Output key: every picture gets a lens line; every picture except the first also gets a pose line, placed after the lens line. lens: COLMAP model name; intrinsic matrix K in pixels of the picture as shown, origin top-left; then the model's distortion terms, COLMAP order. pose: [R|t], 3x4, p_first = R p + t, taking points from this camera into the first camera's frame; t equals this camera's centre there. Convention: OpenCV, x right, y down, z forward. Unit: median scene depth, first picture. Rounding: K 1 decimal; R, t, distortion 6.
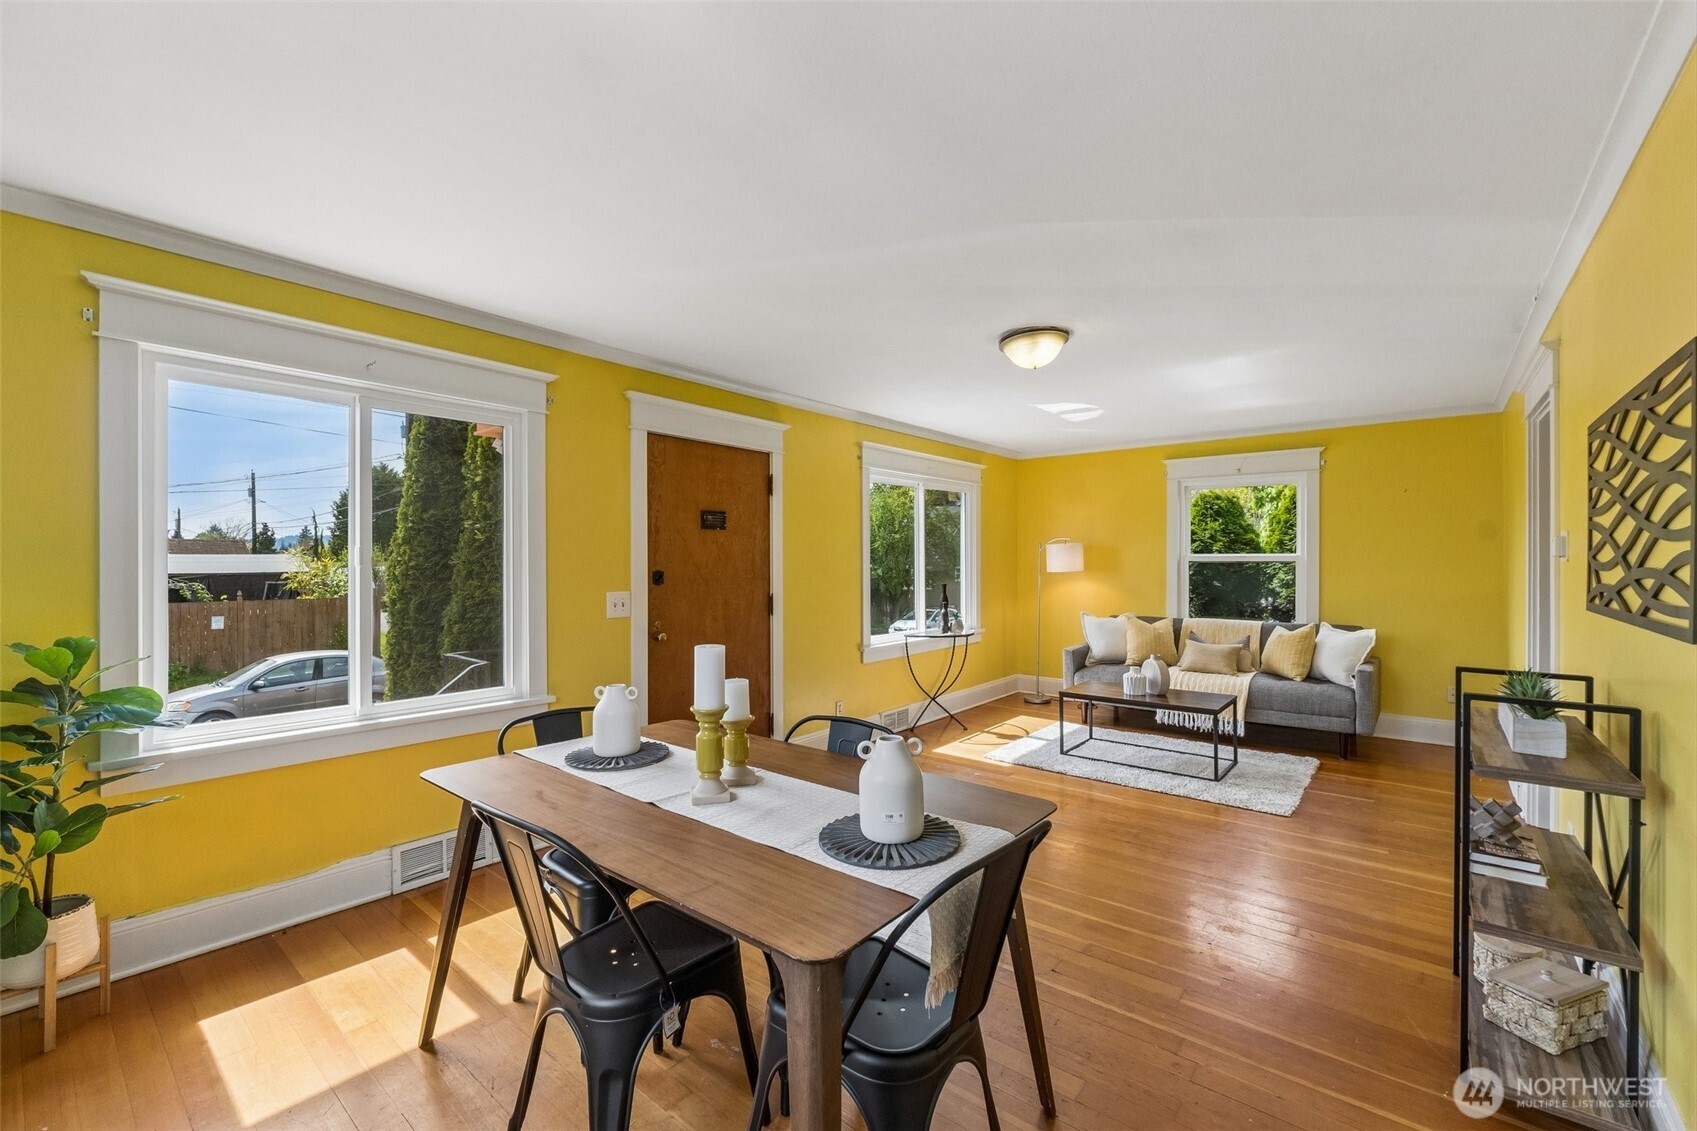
lens RADIAL K [[709.1, 0, 867.4], [0, 709.1, 564.6], [0, 0, 1]] dist [-0.008586, -0.000317]
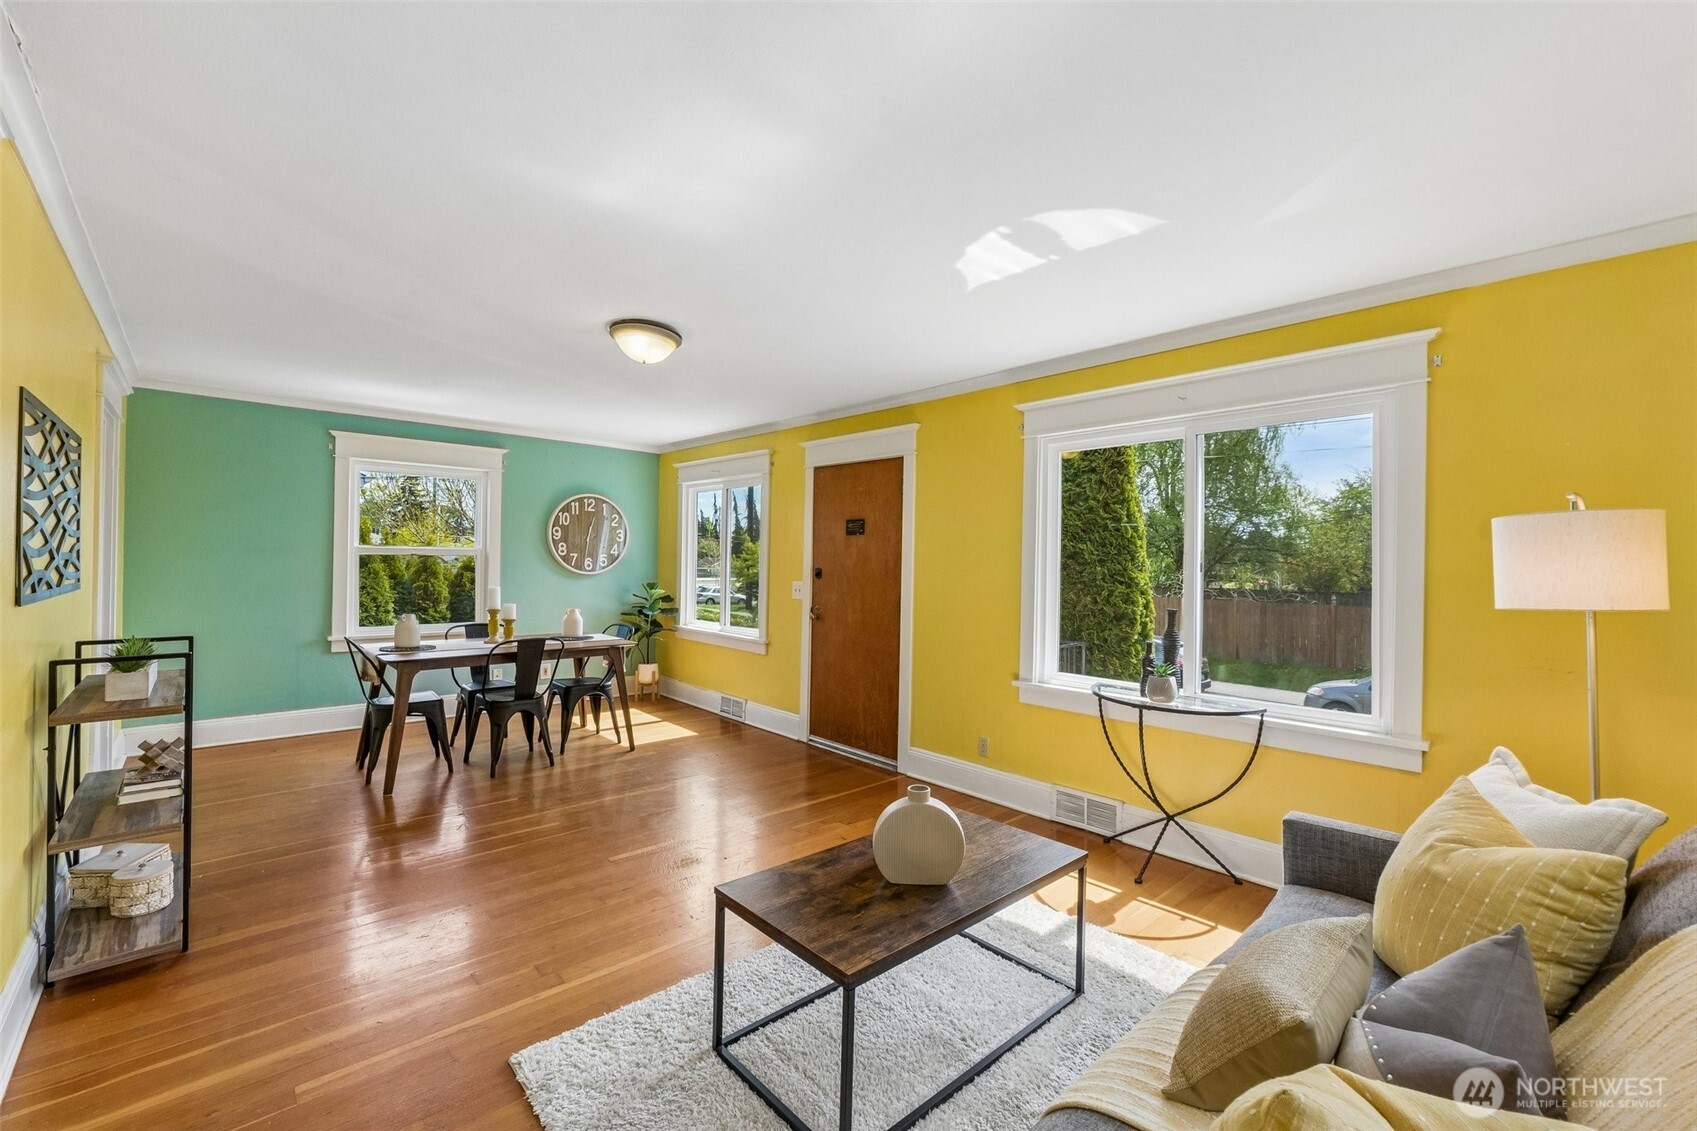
lens RADIAL K [[706.0, 0, 858.9], [0, 706.0, 559.8], [0, 0, 1]] dist [-0.009020, -0.000247]
pose [[-0.147417, -0.004759, -0.989063, 0.681683], [-0.022216, 0.999752, -0.001499, -0.004608], [0.988825, 0.021752, -0.147487, 0.847340]]
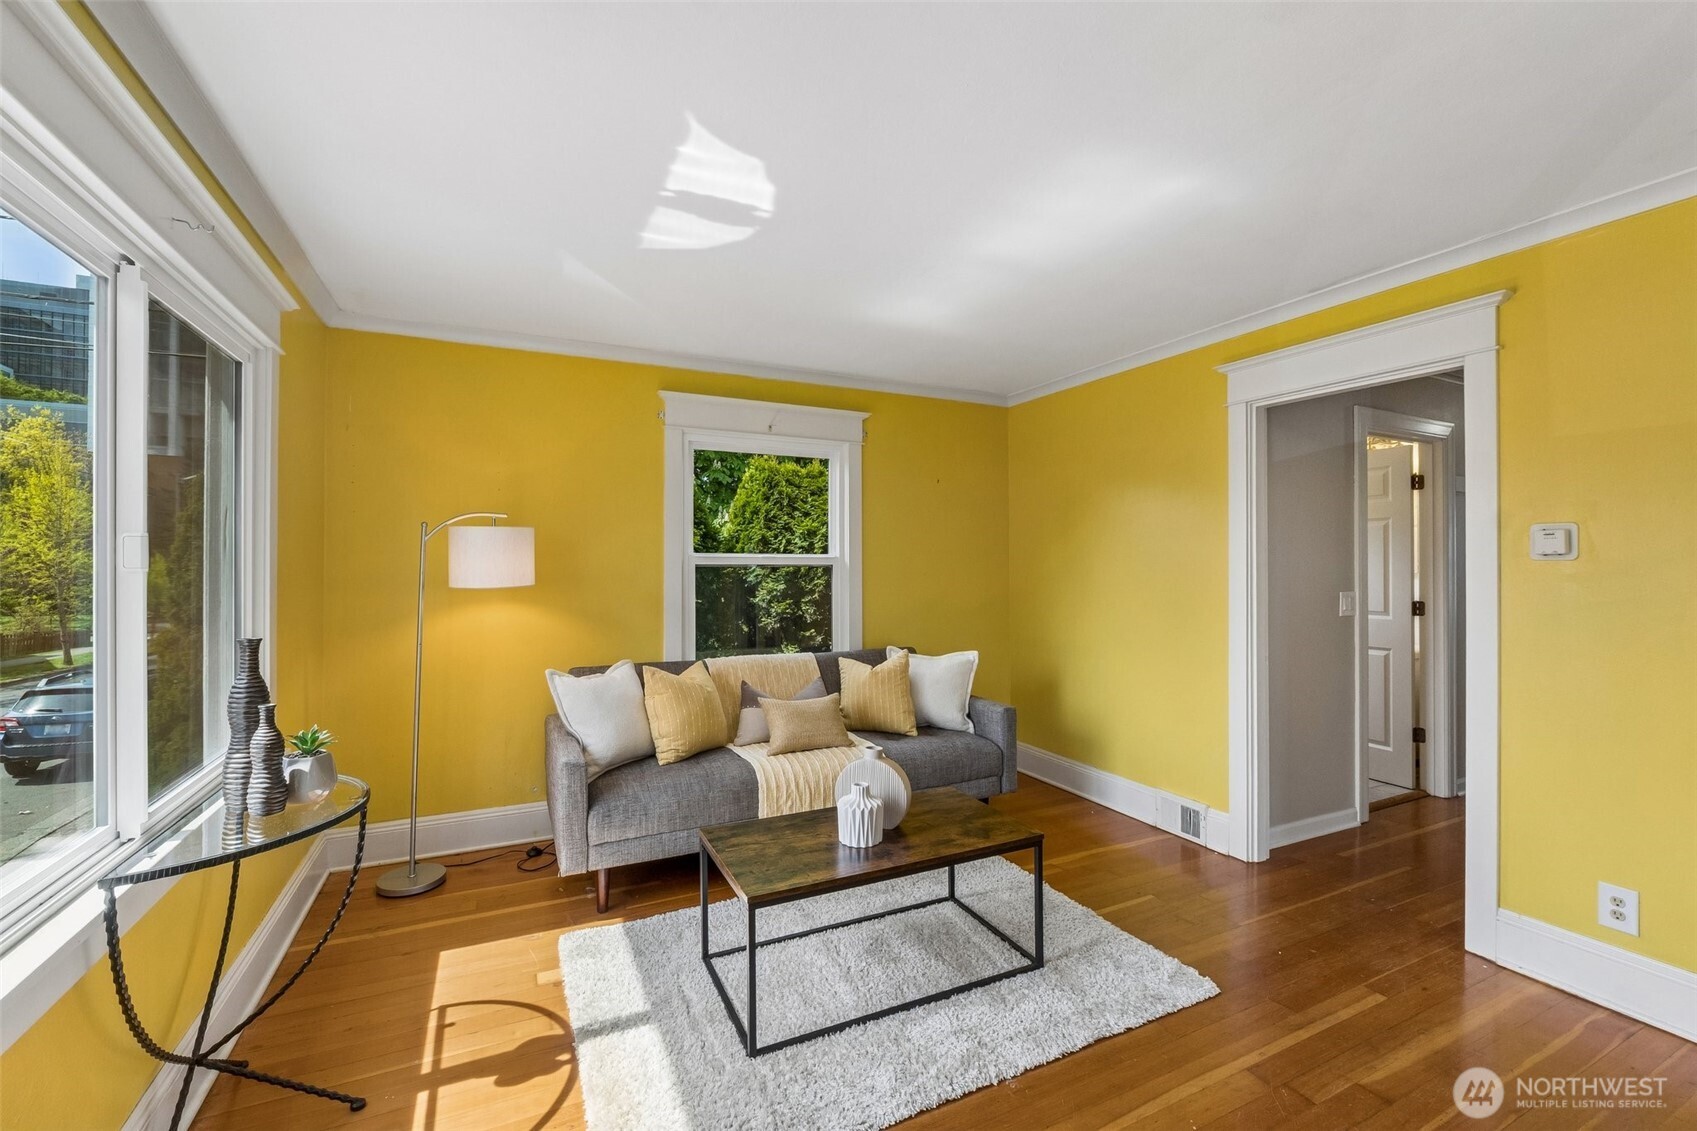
lens RADIAL K [[719.2, 0, 858.7], [0, 719.2, 564.1], [0, 0, 1]] dist [-0.002194, -0.003508]
pose [[0.424372, 0.004321, 0.905478, -0.050229], [0.006283, 0.999950, -0.007717, 0.000316], [-0.905466, 0.008964, 0.424324, 0.655396]]
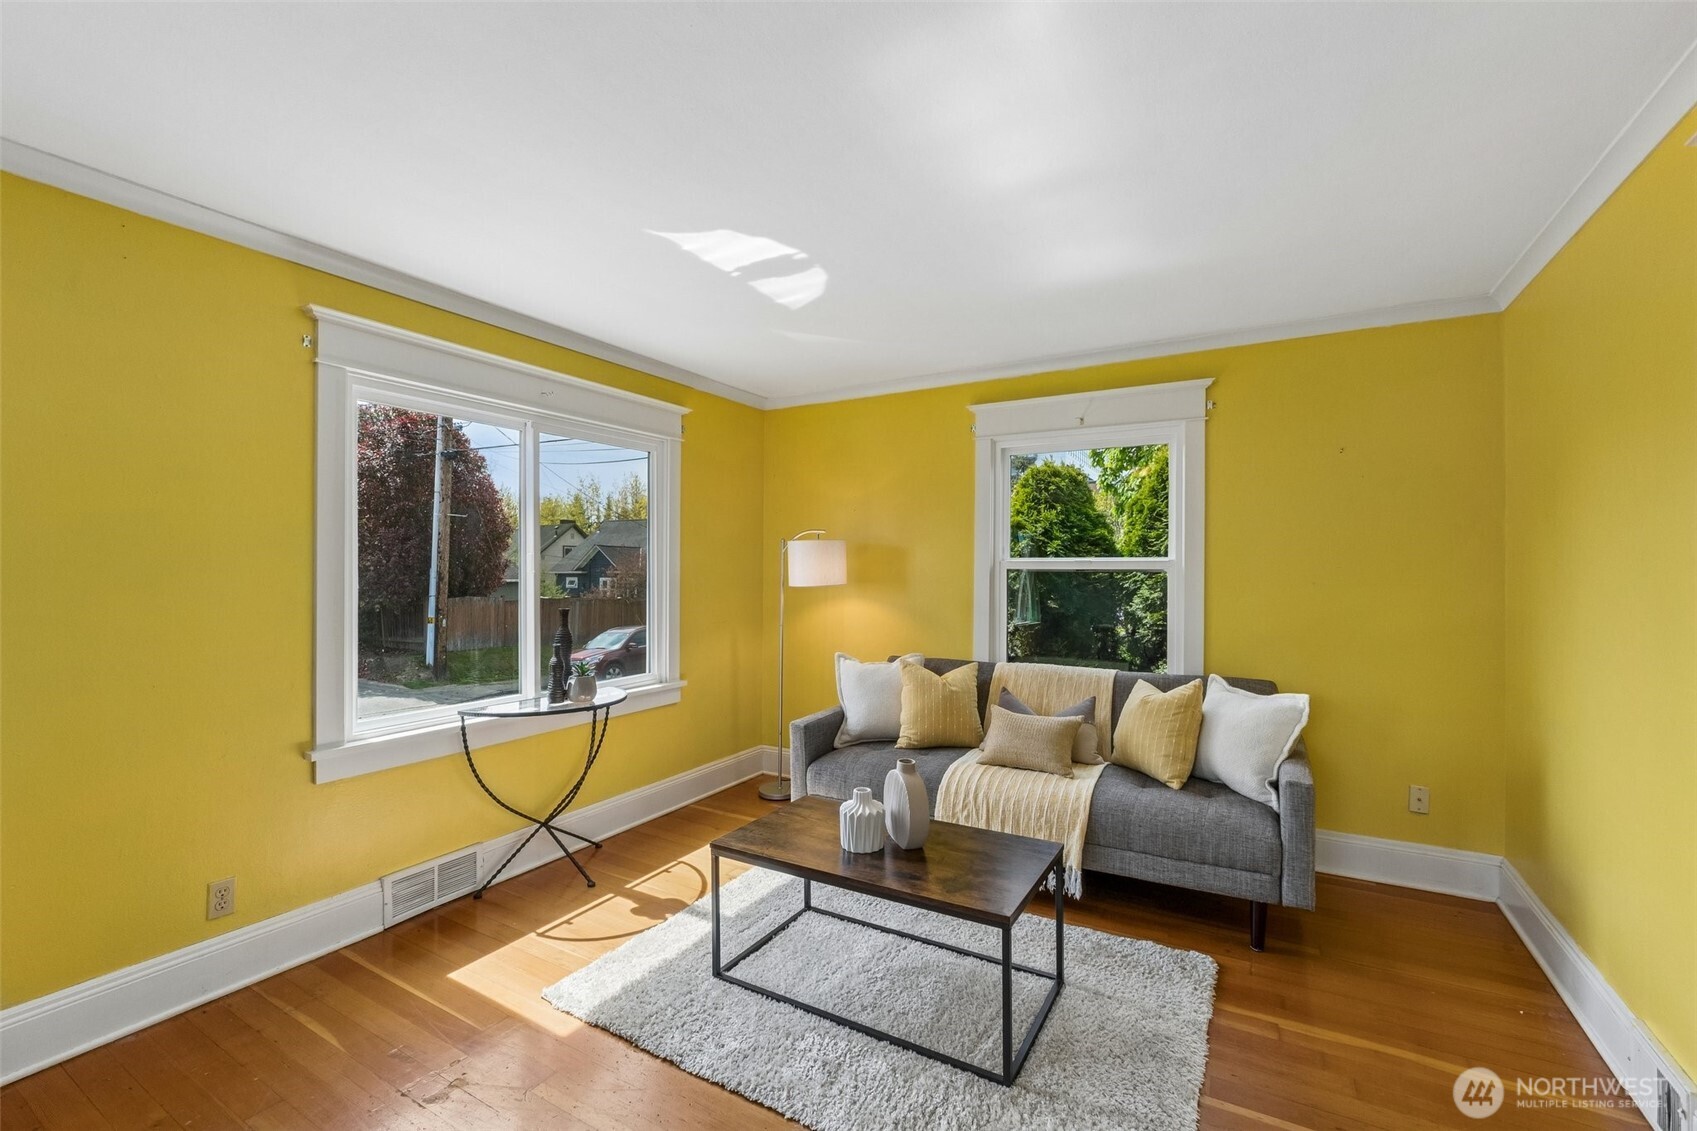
lens RADIAL K [[711.8, 0, 866.8], [0, 711.8, 570.6], [0, 0, 1]] dist [-0.007382, -0.000043]
pose [[0.986957, 0.004030, 0.160934, 0.250546], [-0.003306, 0.999983, -0.004765, -0.000281], [-0.160951, 0.004171, 0.986954, 0.435166]]
